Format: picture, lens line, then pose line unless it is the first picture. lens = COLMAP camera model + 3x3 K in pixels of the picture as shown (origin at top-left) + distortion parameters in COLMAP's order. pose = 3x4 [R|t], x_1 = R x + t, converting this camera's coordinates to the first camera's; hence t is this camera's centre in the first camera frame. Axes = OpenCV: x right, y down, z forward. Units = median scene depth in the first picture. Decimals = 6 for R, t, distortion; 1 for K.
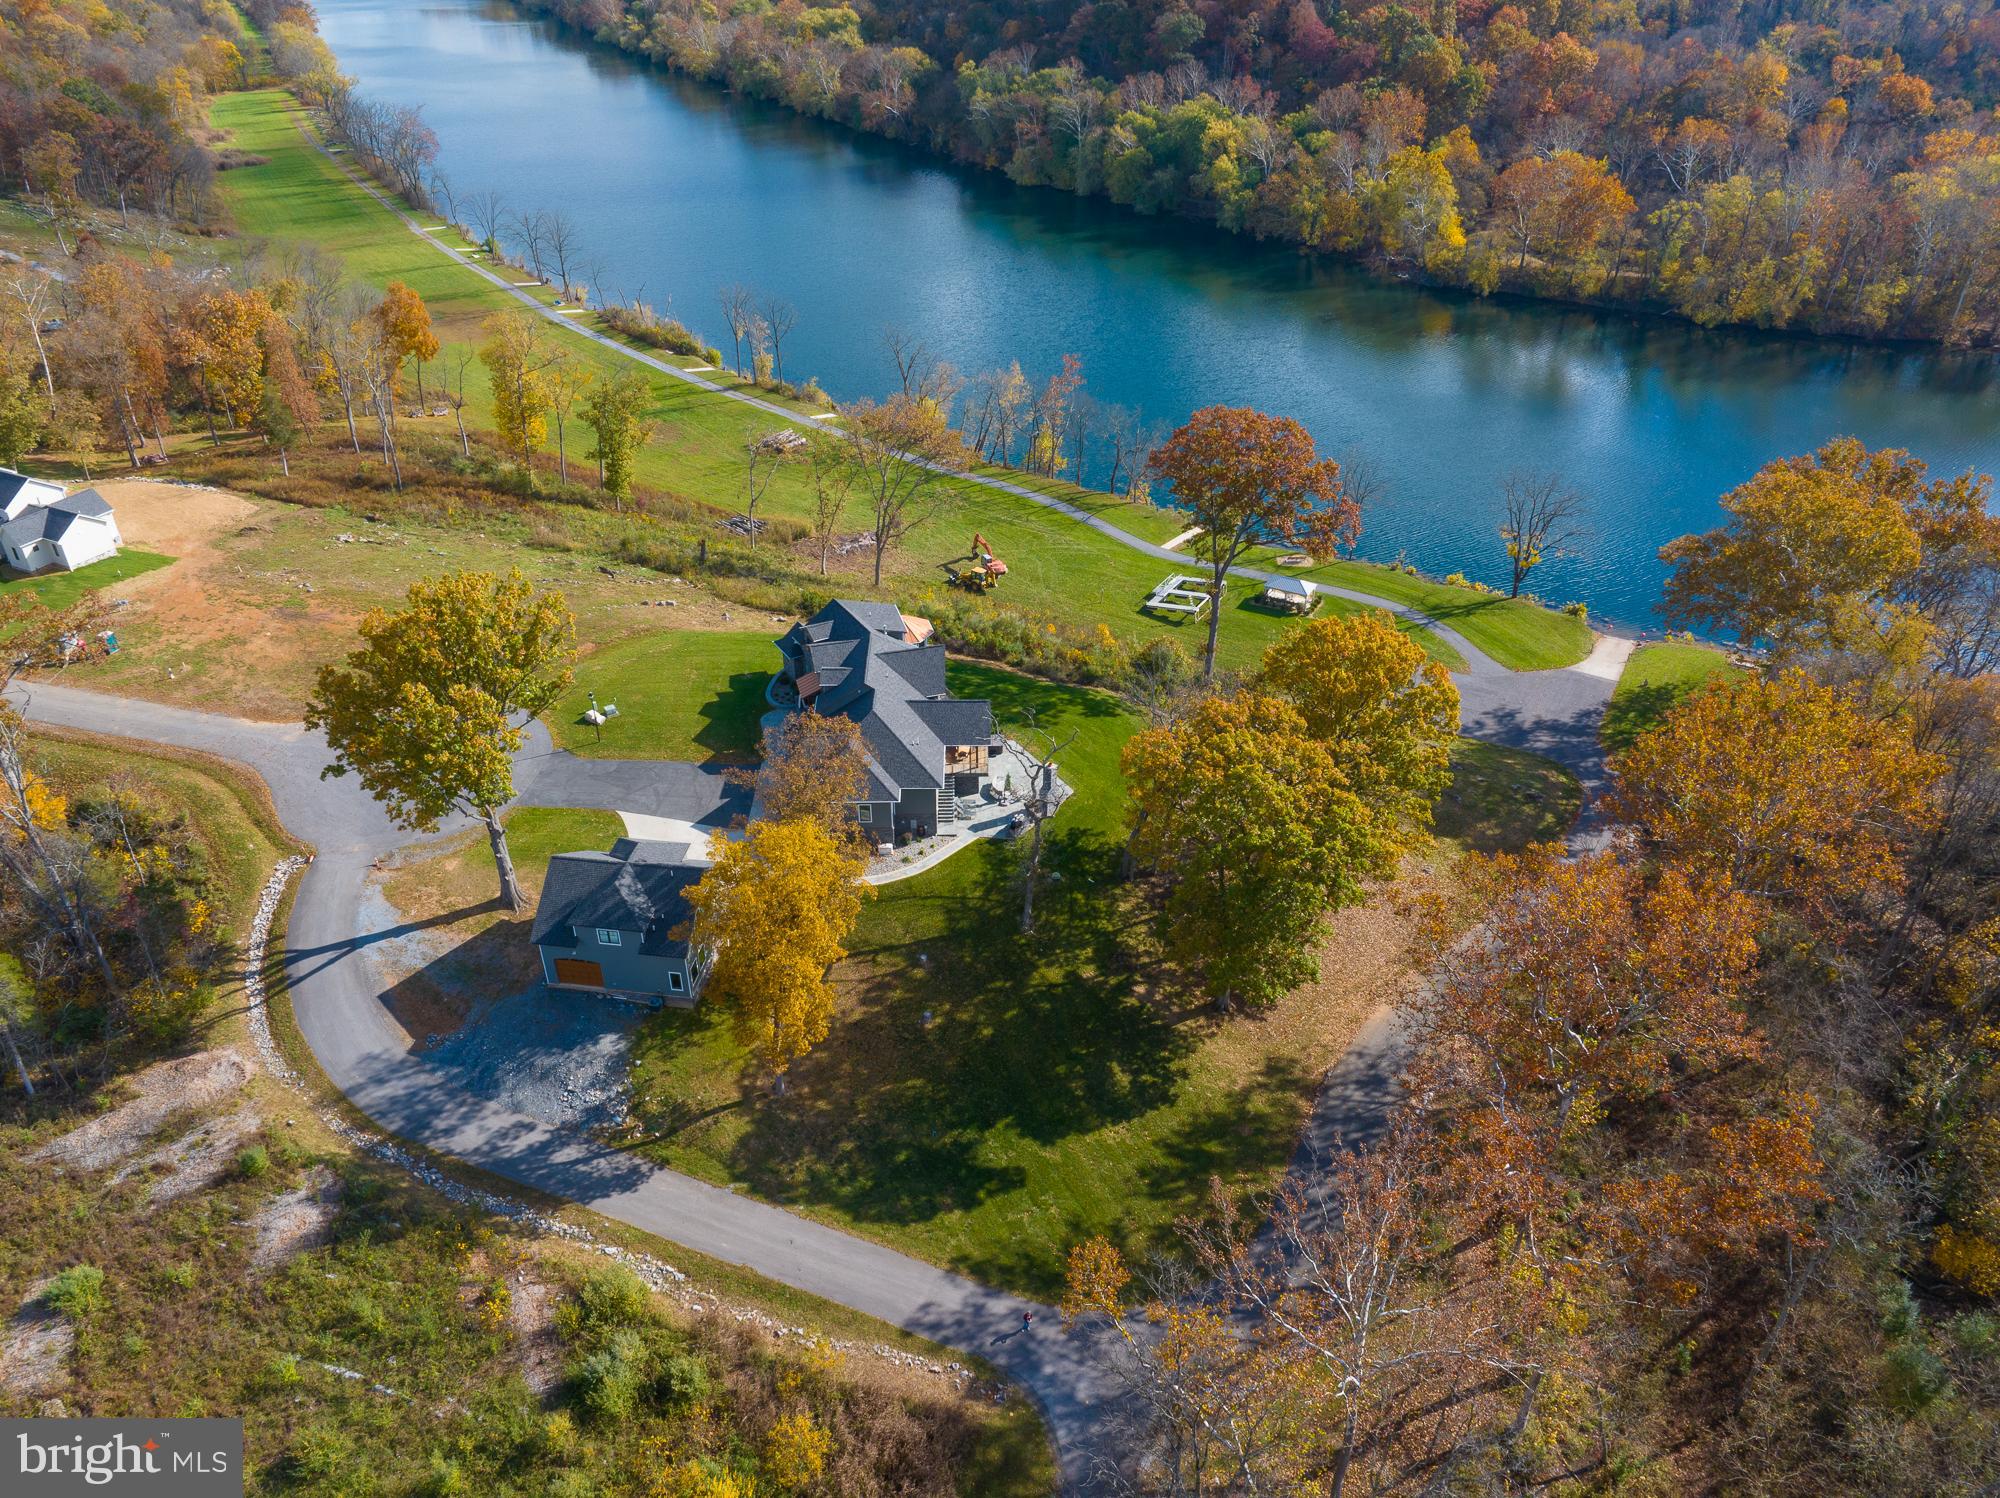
lens RADIAL K [[1405.0, 0, 1002.6], [0, 1405.0, 749.3], [0, 0, 1]] dist [-0.045014, 0.011884]
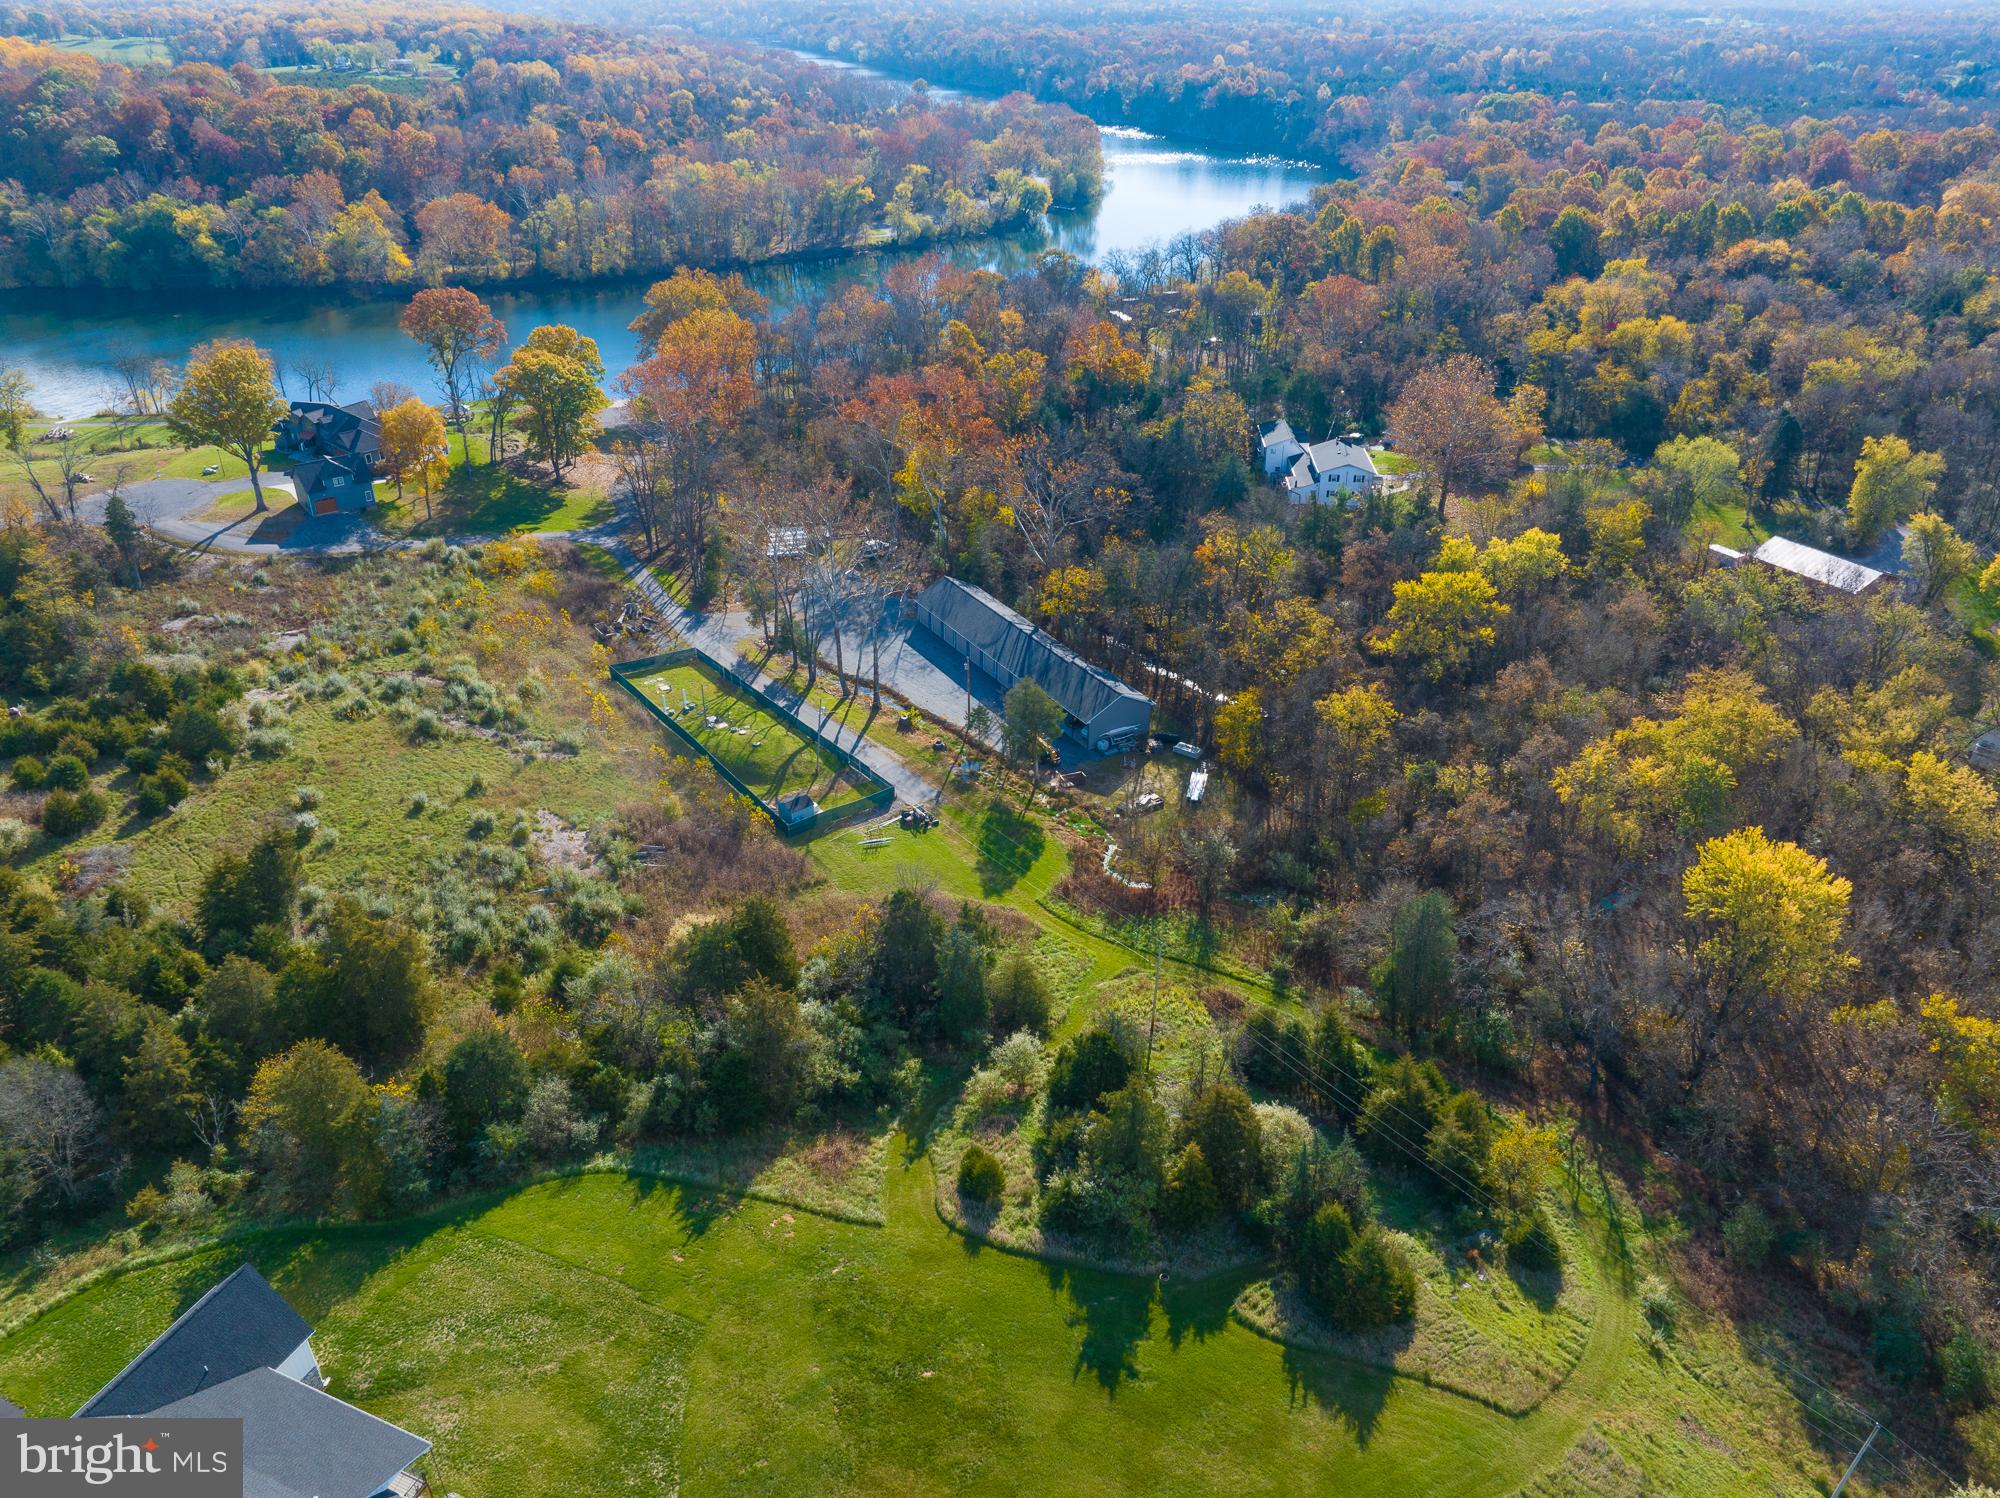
lens RADIAL K [[1405.0, 0, 1001.1], [0, 1405.0, 756.4], [0, 0, 1]] dist [-0.045014, 0.011884]
pose [[0.693882, -0.350431, 0.629068, -0.546098], [0.386730, 0.918271, 0.084961, 0.375667], [-0.607428, 0.184327, 0.772694, -0.677826]]
